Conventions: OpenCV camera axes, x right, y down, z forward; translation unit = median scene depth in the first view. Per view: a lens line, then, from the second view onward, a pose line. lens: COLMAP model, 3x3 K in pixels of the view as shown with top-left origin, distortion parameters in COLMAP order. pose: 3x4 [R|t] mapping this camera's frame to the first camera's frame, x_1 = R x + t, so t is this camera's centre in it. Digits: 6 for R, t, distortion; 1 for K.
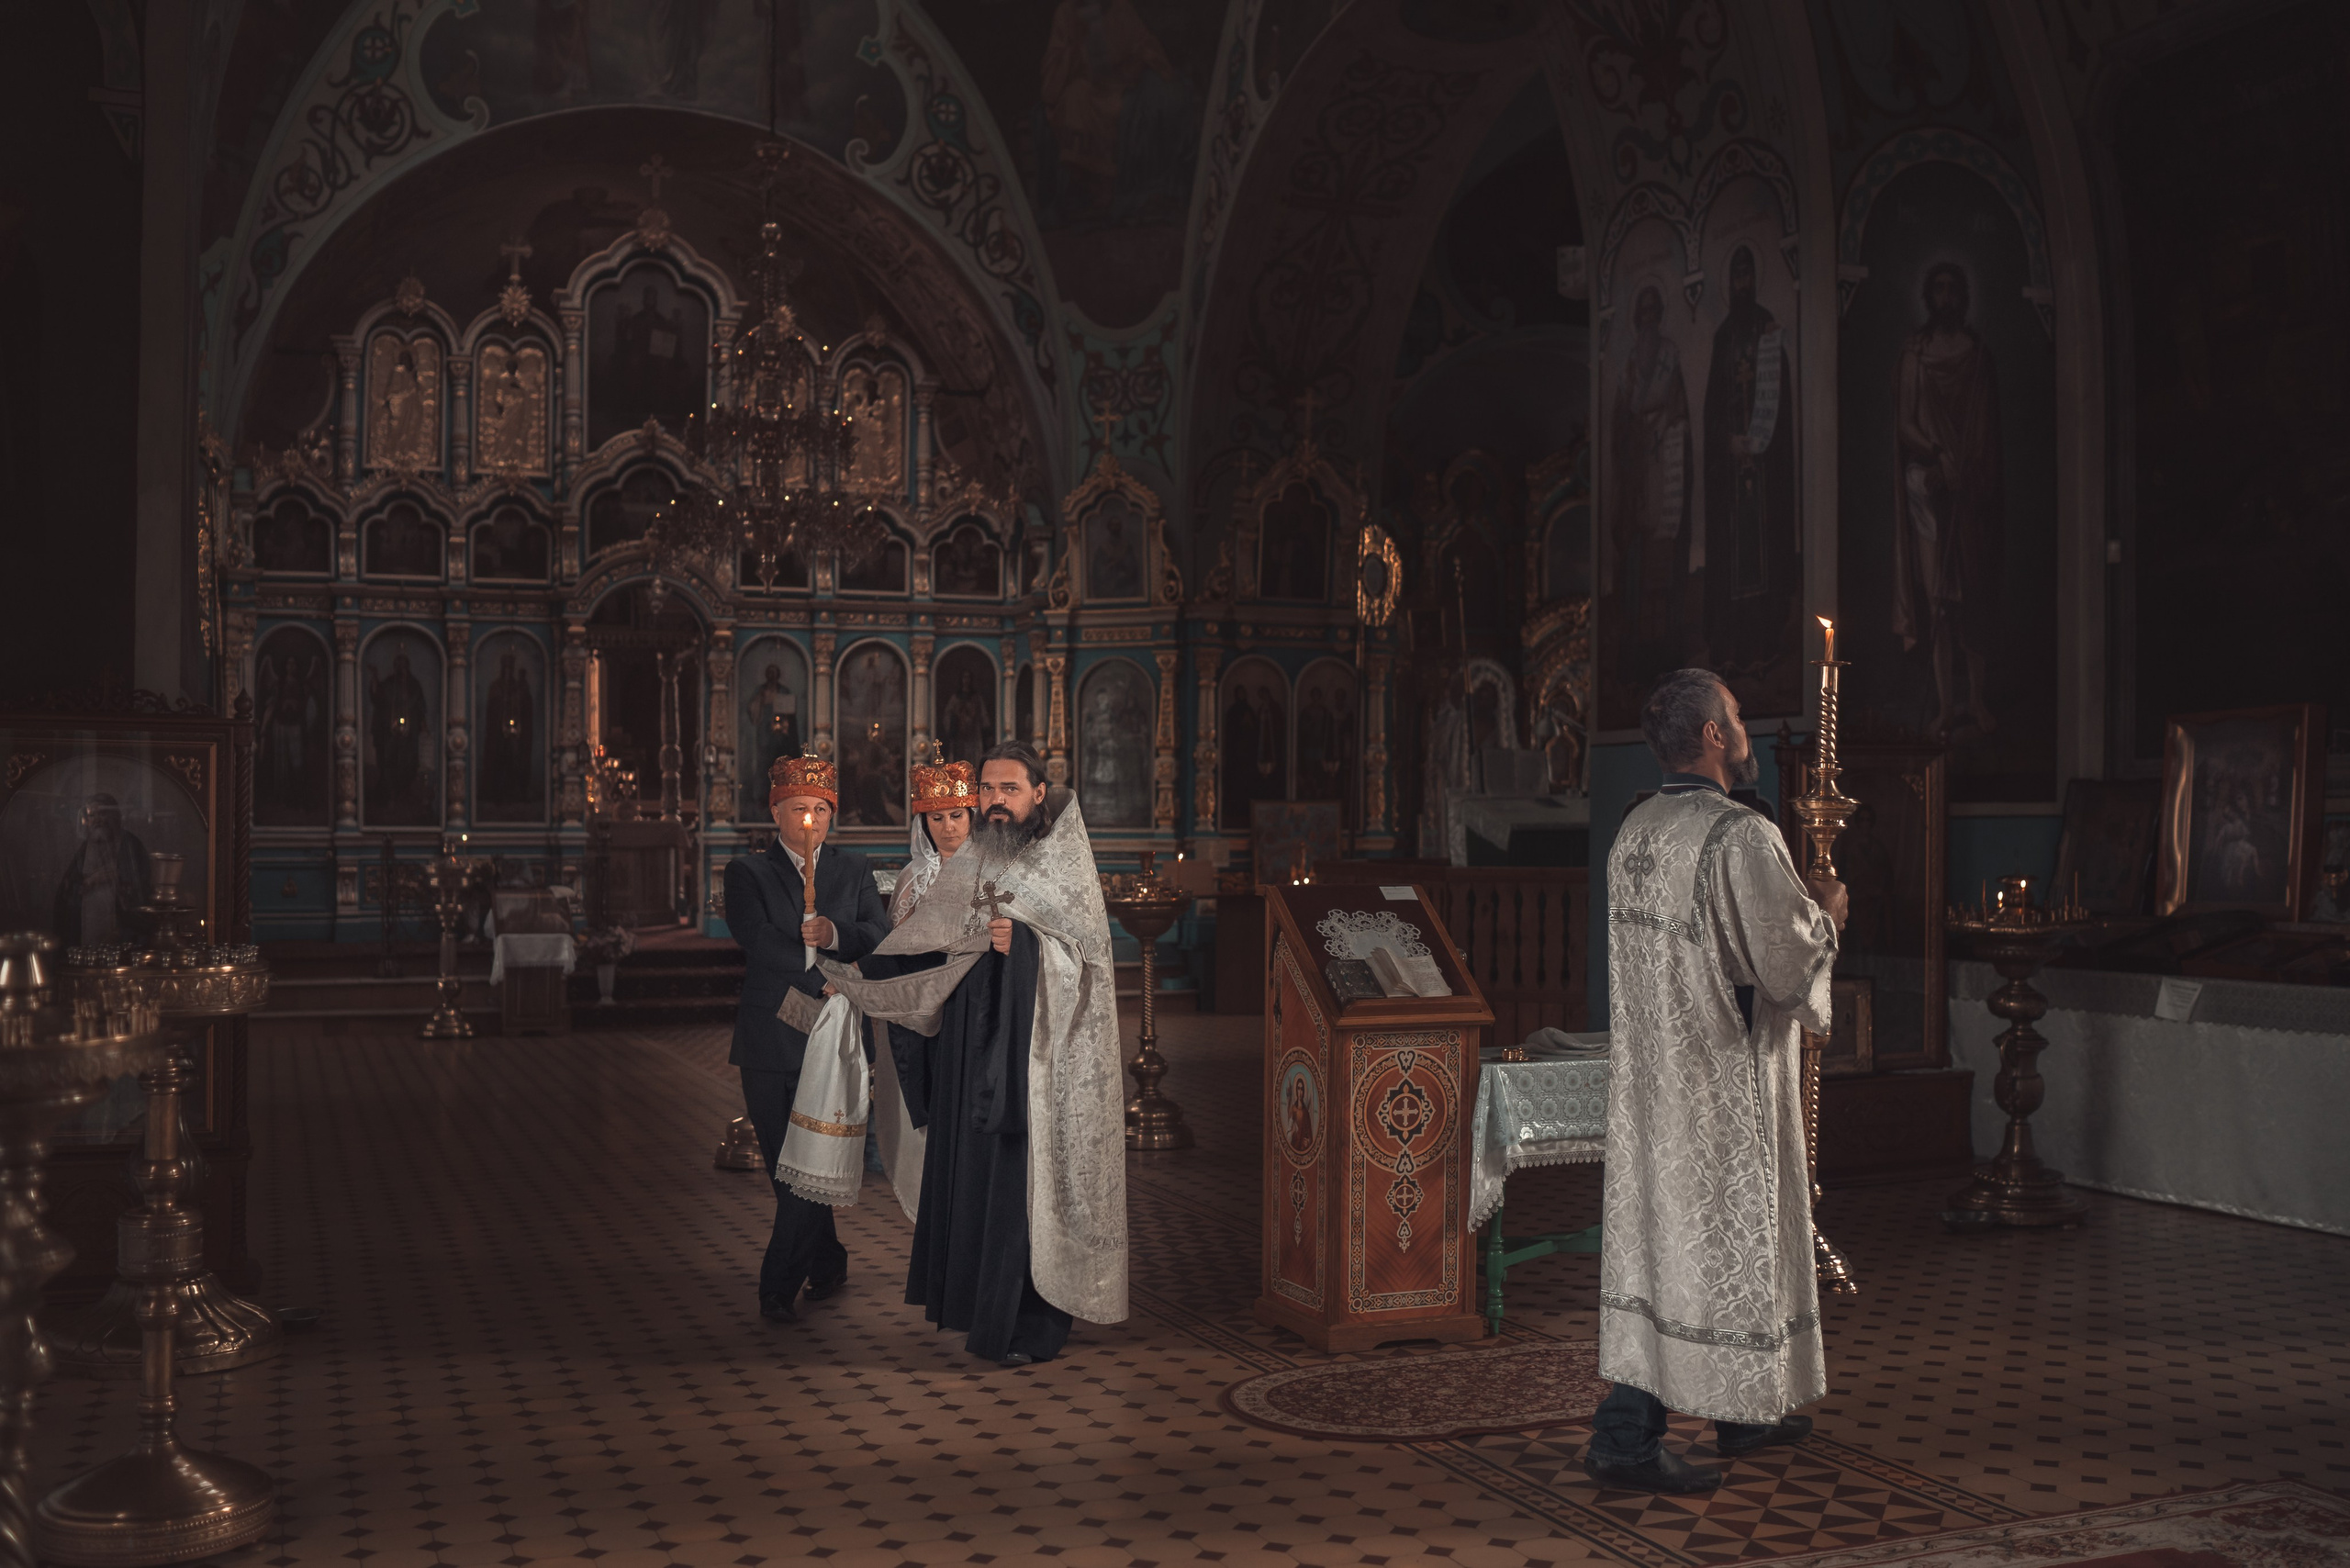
lens RADIAL K [[2451.1, 0, 1109.5], [0, 2451.1, 999.4], [0, 0, 1]] dist [-0.101600, 0.103485]
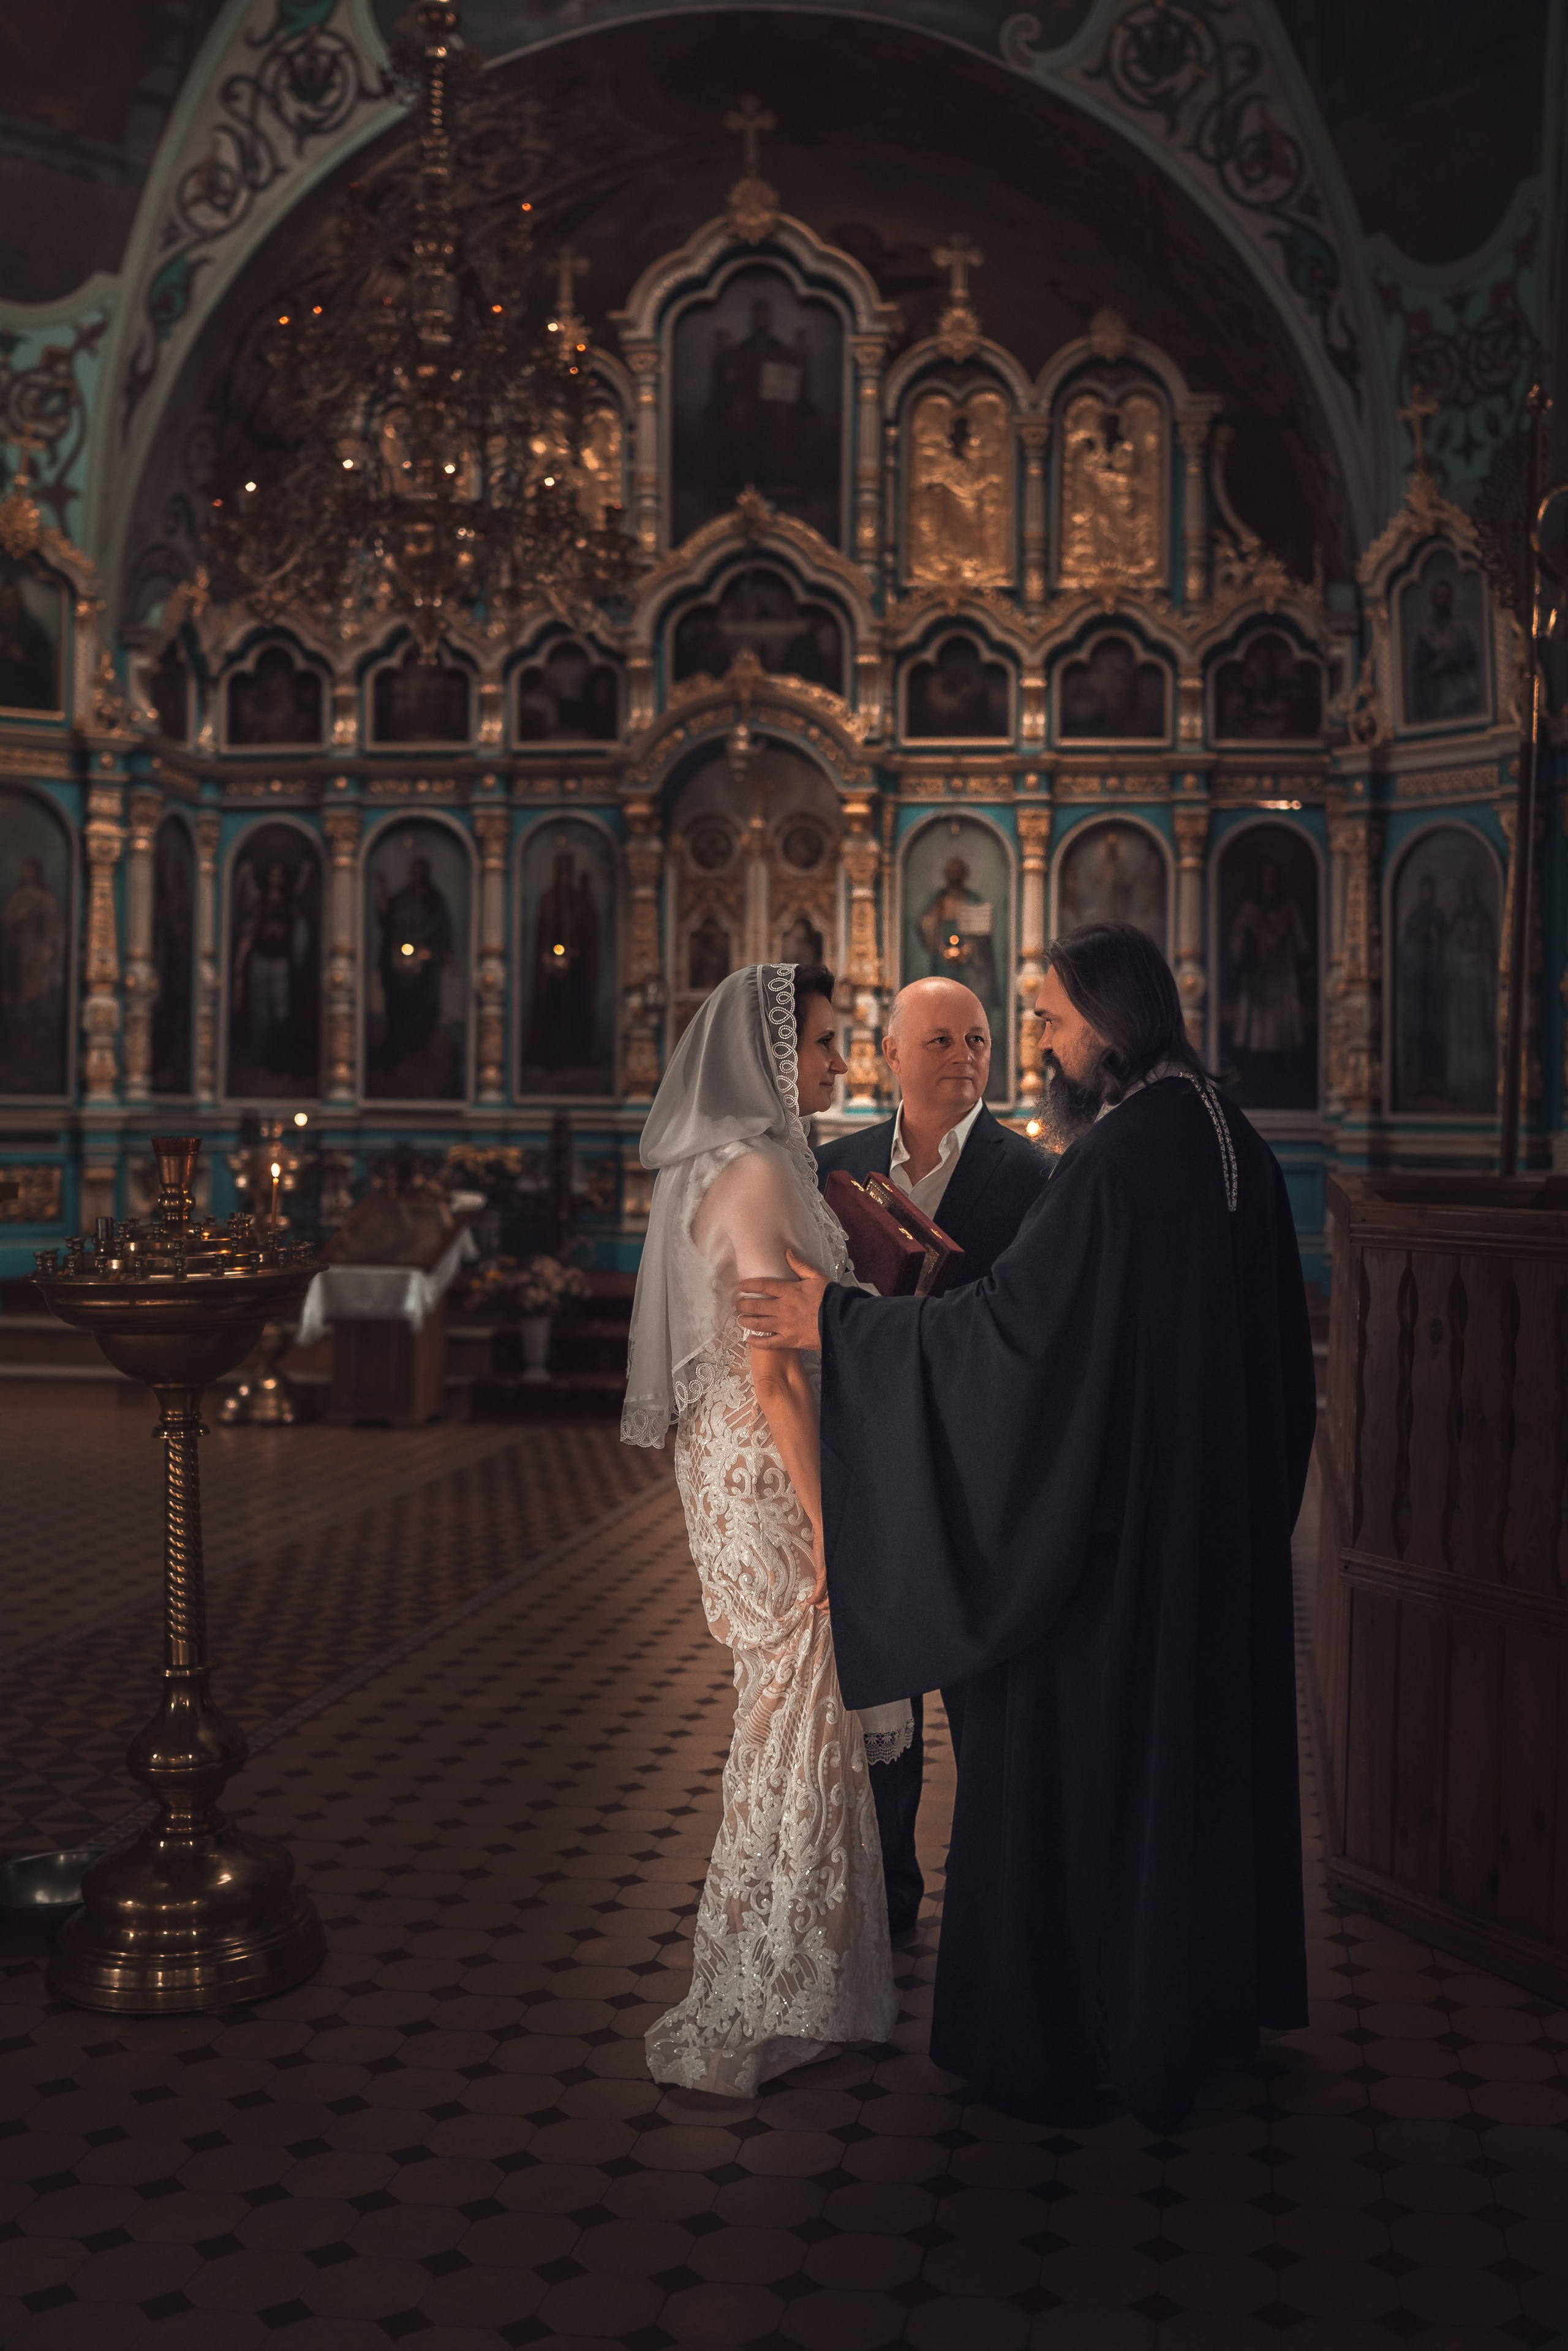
lens RADIAL K [[2540.1, 0, 786.7], [0, 2540.1, 1208.7], [0, 0, 1]] dist [-0.144659, 0.165914]
pose [[0.887462, 0.025707, -0.460163, 0.143017], [-0.042327, 0.998770, -0.025833, -0.026085], [0.458933, 0.042403, 0.887458, 0.407462]]
